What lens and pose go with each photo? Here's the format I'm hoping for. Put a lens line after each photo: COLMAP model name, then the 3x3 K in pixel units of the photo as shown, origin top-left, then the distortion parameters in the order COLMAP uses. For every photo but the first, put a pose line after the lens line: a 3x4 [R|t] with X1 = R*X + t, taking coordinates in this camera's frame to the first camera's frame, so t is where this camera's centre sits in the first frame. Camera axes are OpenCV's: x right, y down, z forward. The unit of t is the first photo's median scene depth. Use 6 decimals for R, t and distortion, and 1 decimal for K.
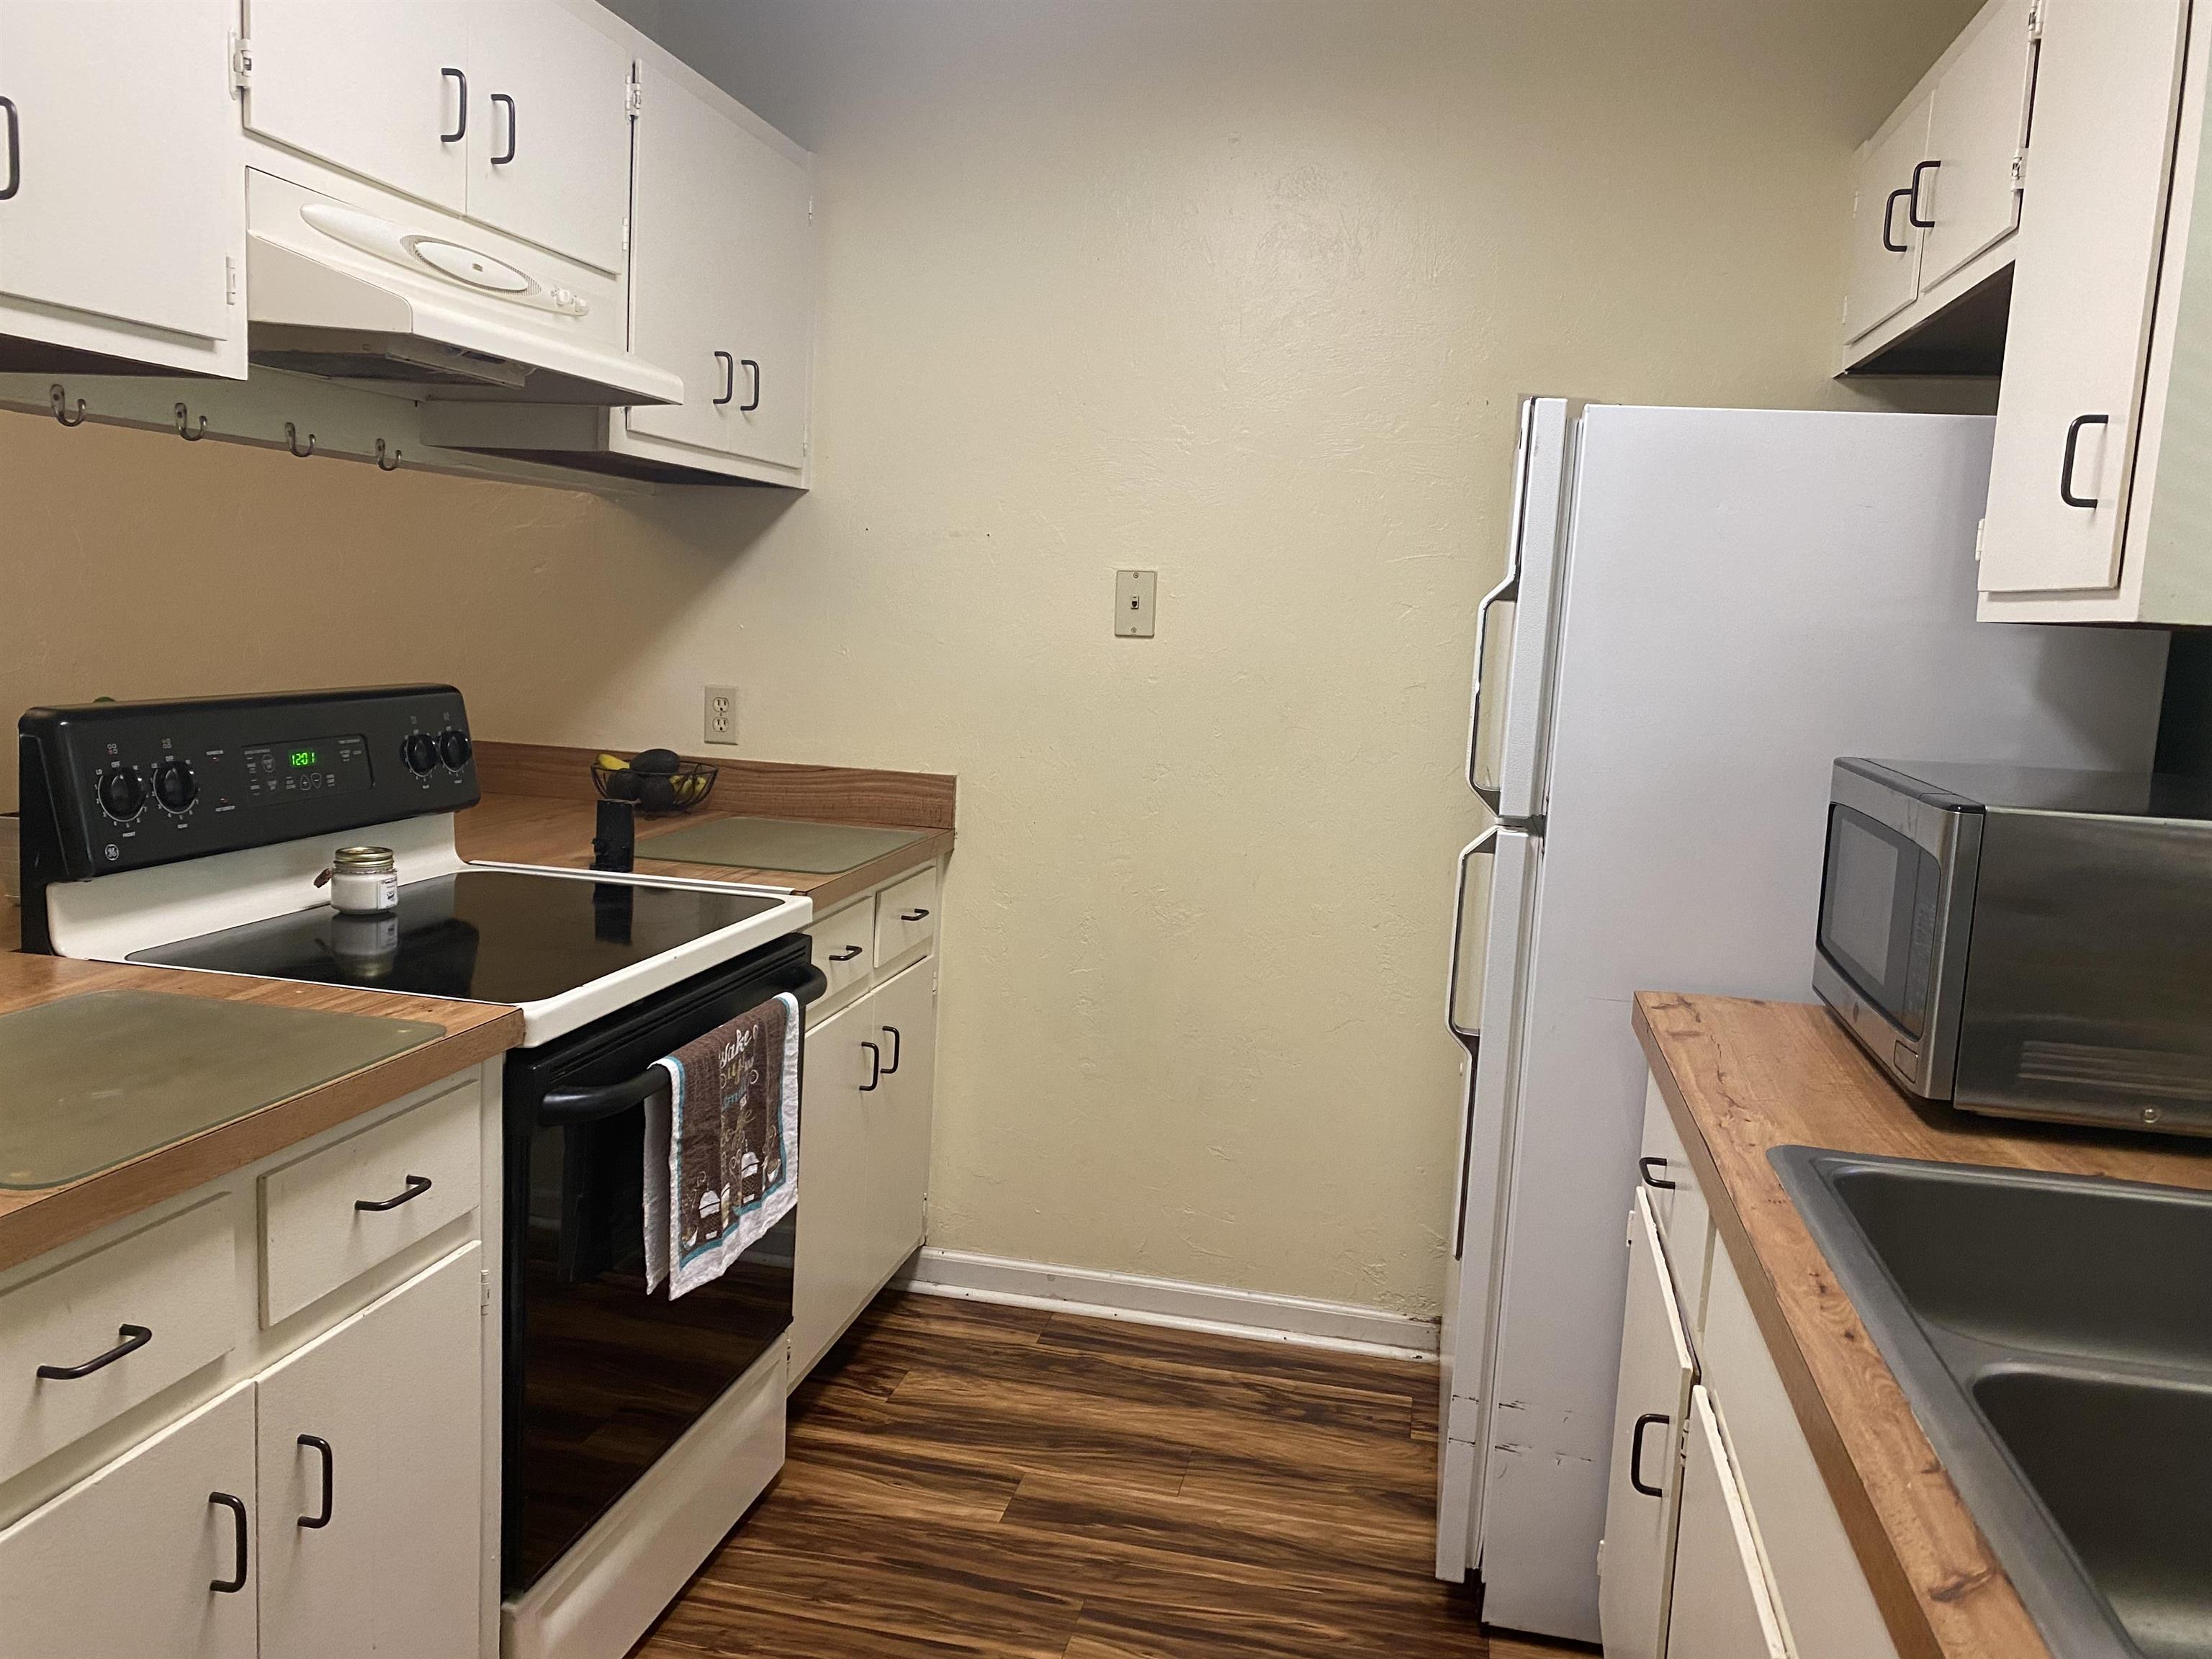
lens RADIAL K [[1693.0, 0, 1089.7], [0, 1693.0, 813.7], [0, 0, 1]] dist [0.007347, -0.001659]
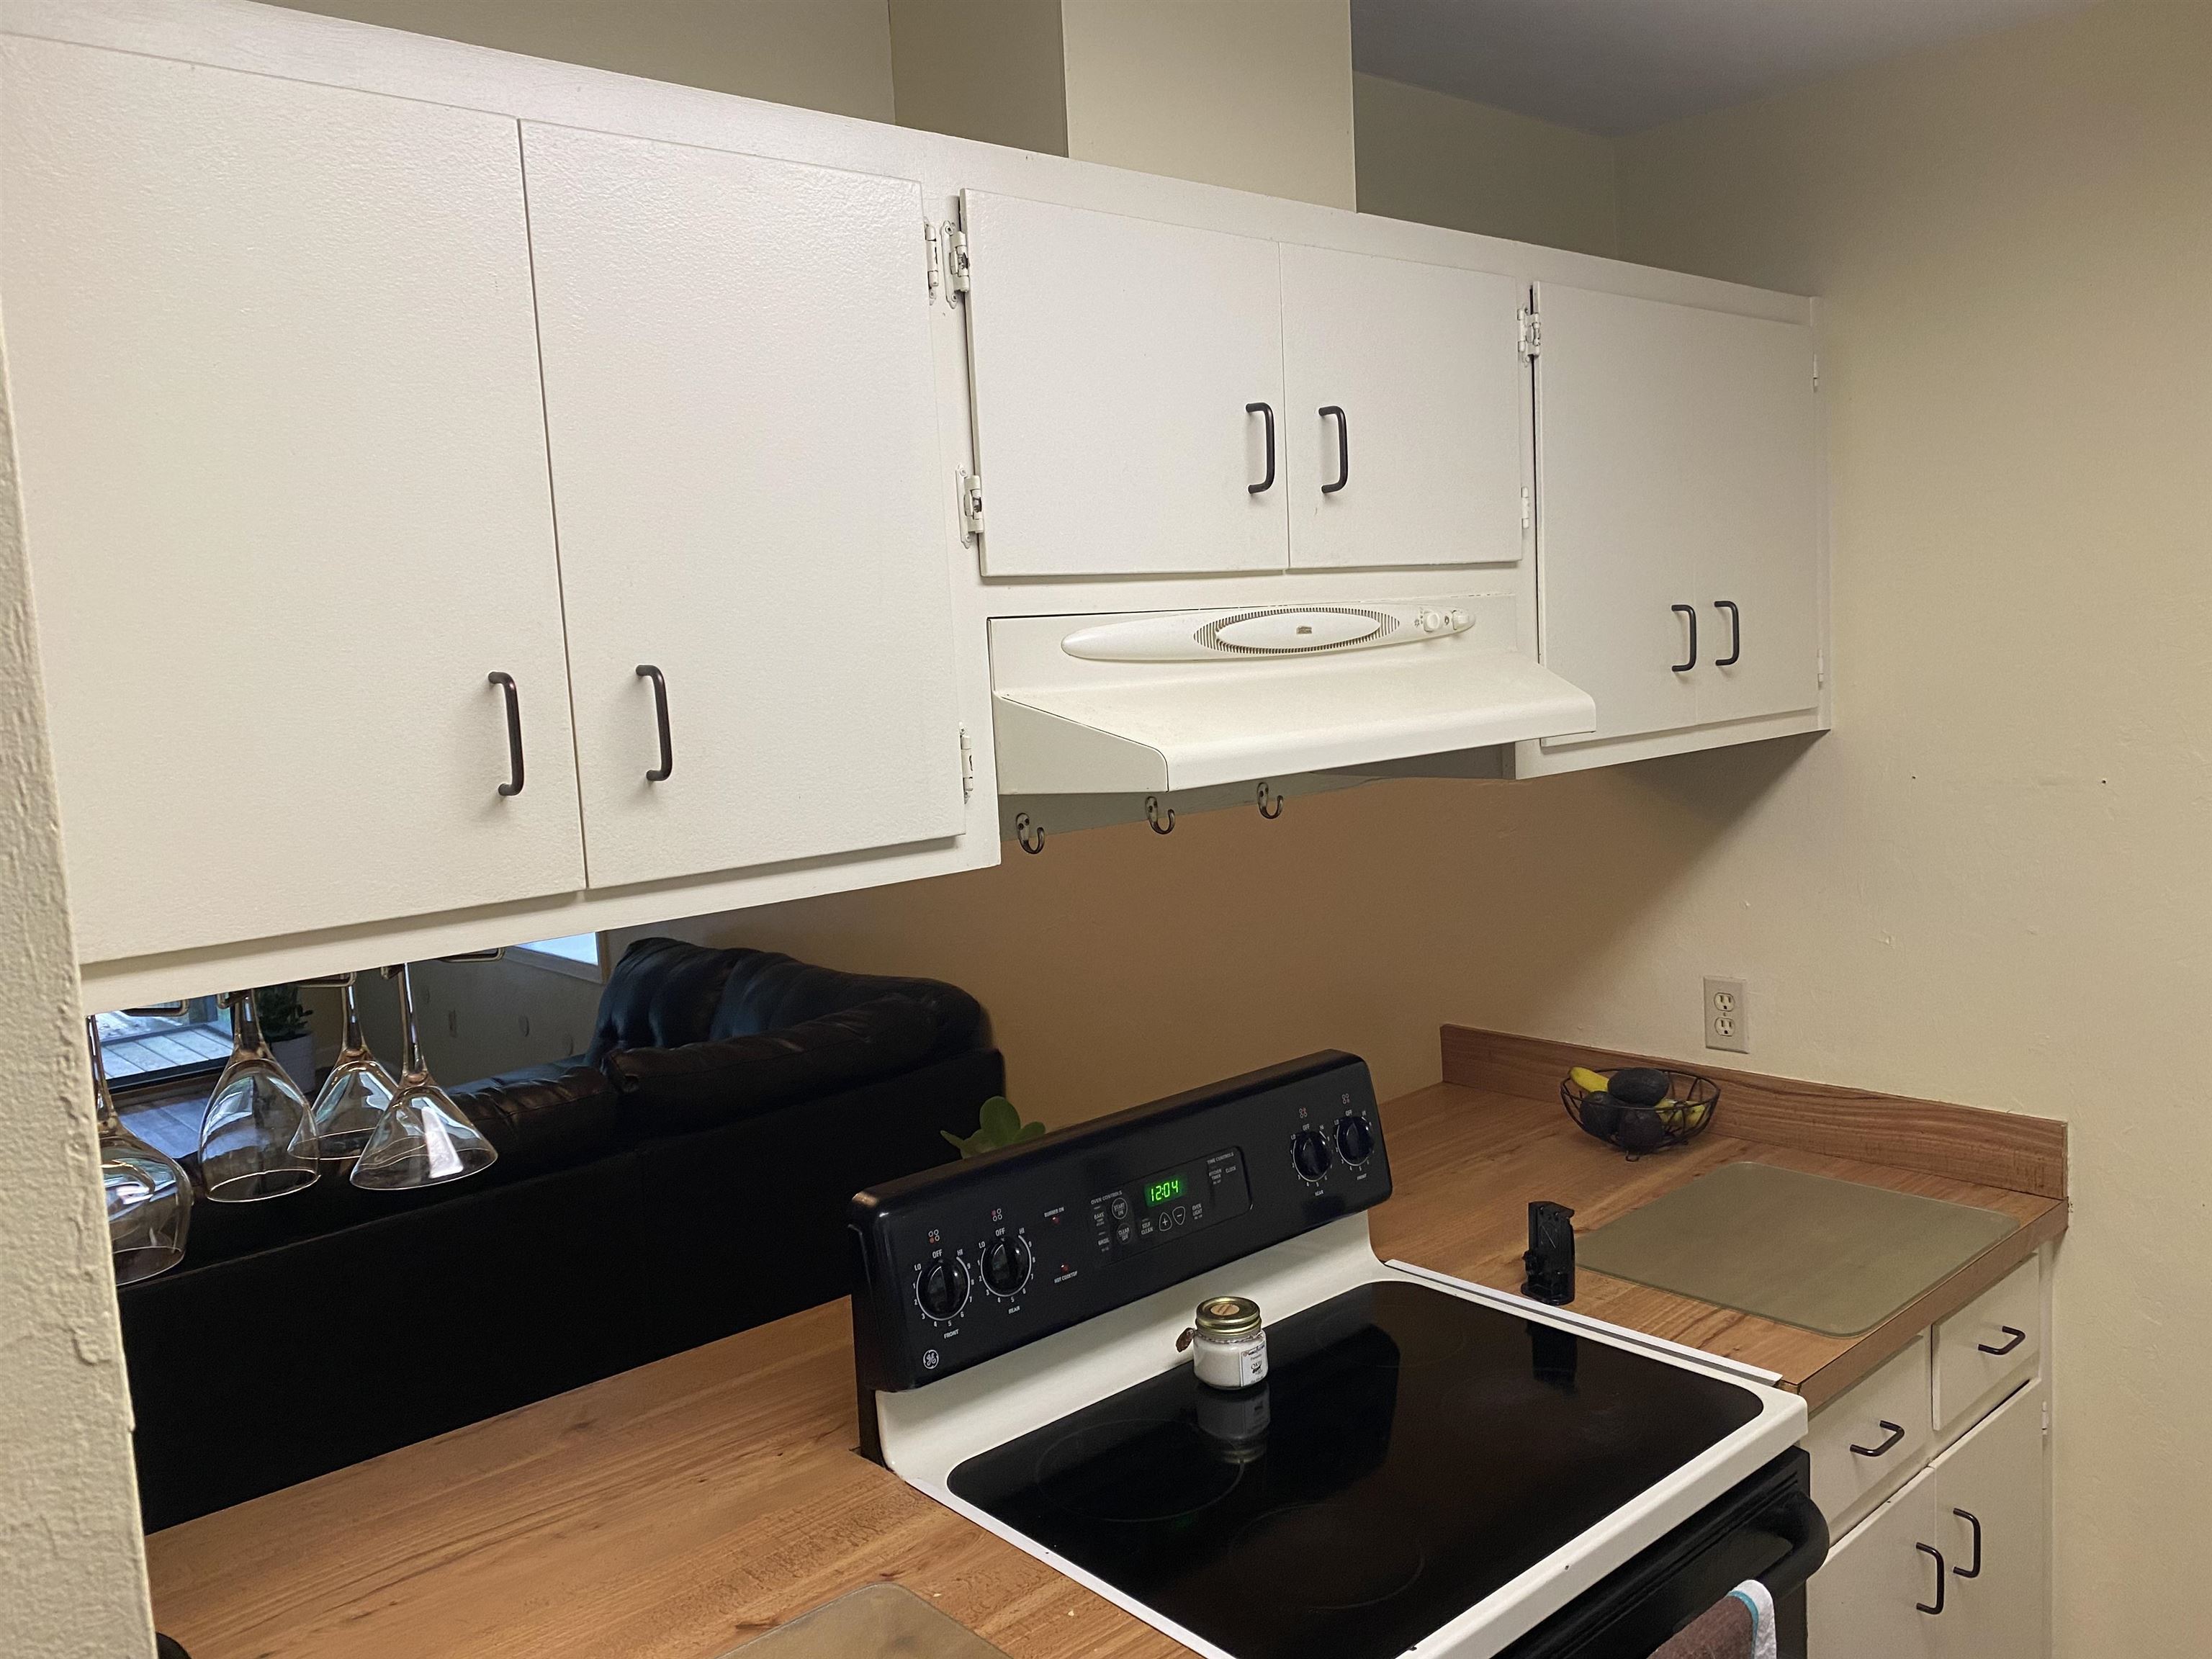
lens RADIAL K [[1713.4, 0, 1144.9], [0, 1713.4, 803.8], [0, 0, 1]] dist [0.076188, -0.078088]
pose [[0.817771, -0.038704, -0.574241, 0.039775], [0.023053, 0.999138, -0.034514, -0.193300], [0.575082, 0.014987, 0.817959, 0.261151]]
